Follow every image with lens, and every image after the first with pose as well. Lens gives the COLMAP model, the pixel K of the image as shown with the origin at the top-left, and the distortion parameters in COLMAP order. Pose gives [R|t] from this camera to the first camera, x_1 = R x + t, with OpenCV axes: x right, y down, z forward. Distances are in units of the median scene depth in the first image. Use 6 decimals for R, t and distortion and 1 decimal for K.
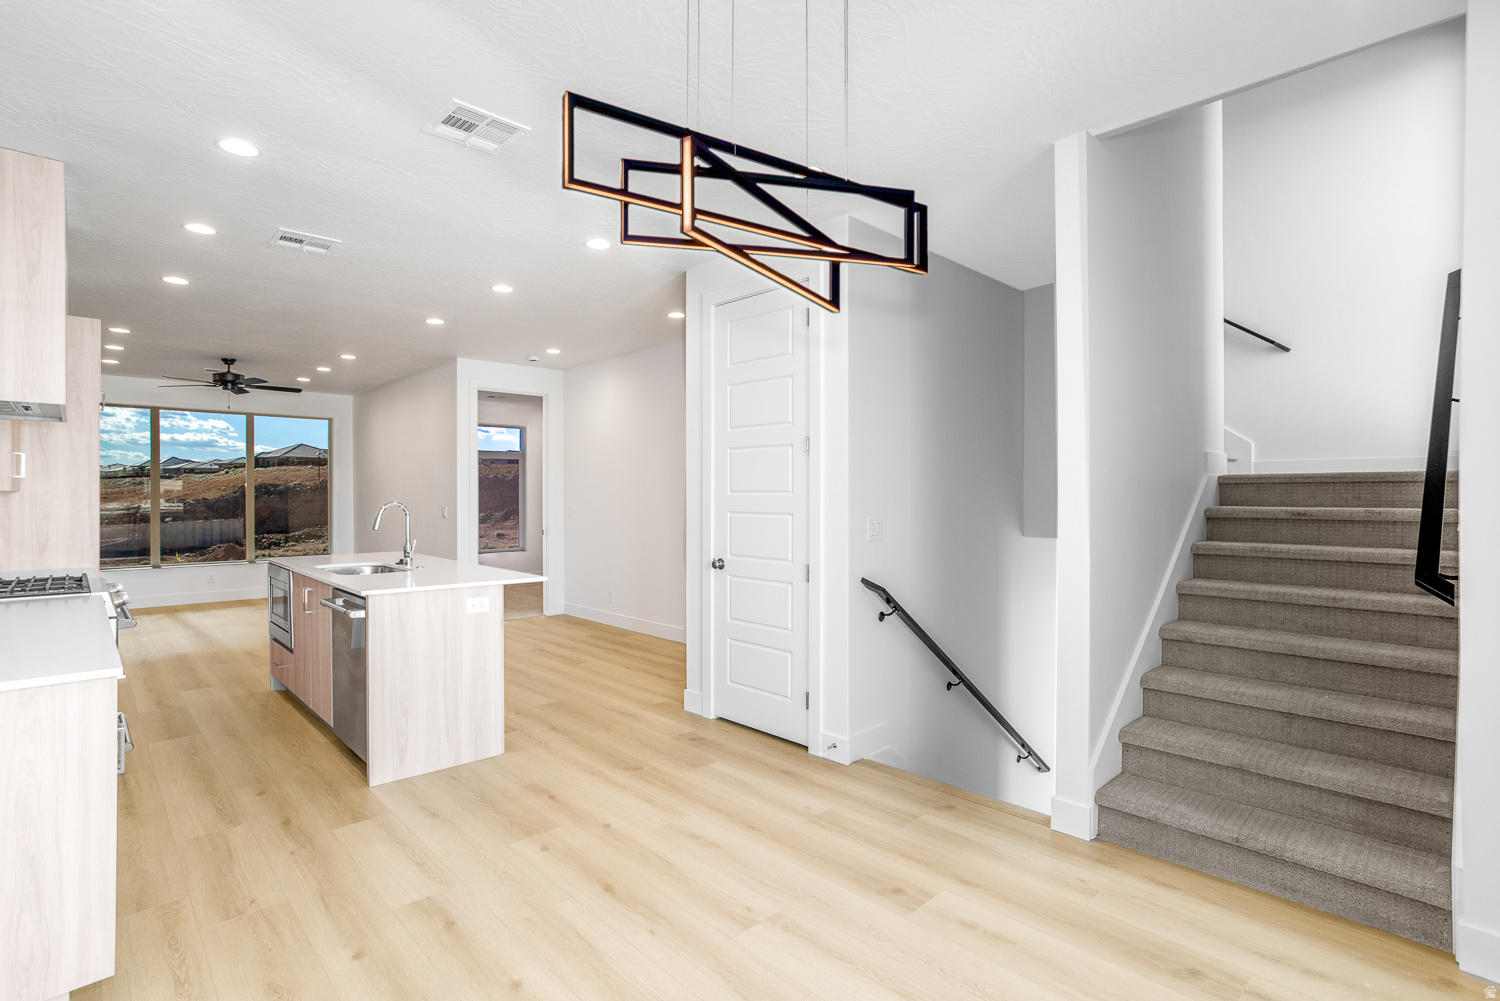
lens RADIAL K [[736.1, 0, 750.0], [0, 736.1, 500.5], [0, 0, 1]] dist [0.000112, -0.000102]
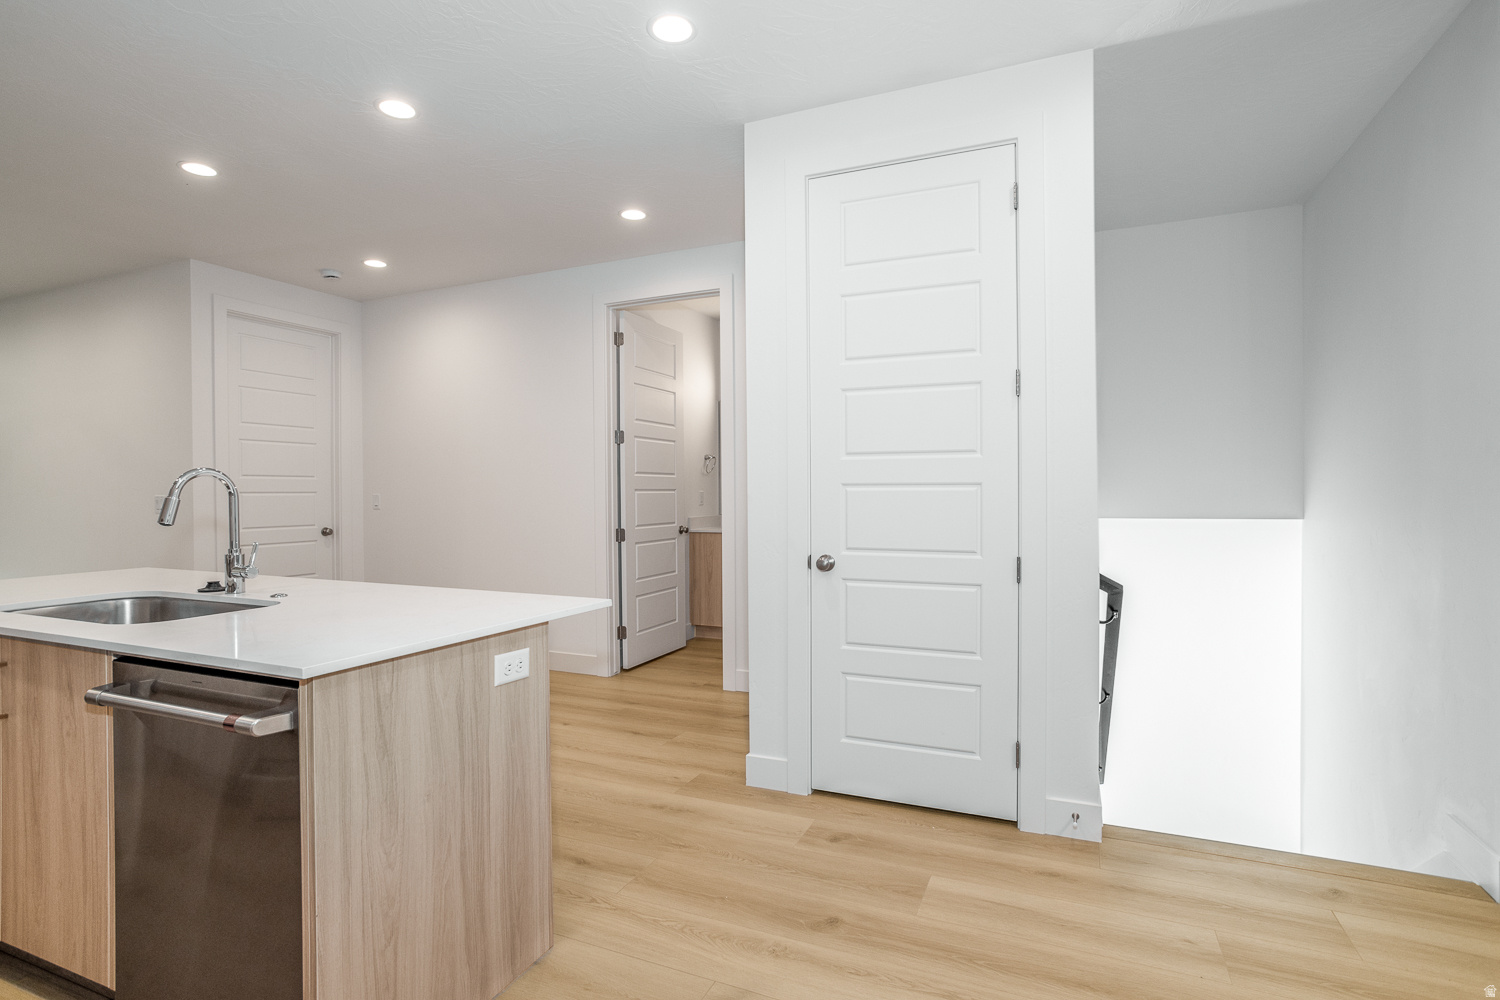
lens RADIAL K [[708.2, 0, 750.0], [0, 708.2, 500.0], [0, 0, 1]] dist [-0.012780, -0.000068]
pose [[0.909416, -0.006405, 0.415837, -0.398588], [0.006158, 0.999979, 0.001935, 0.029075], [-0.415841, 0.000800, 0.909437, 0.476077]]
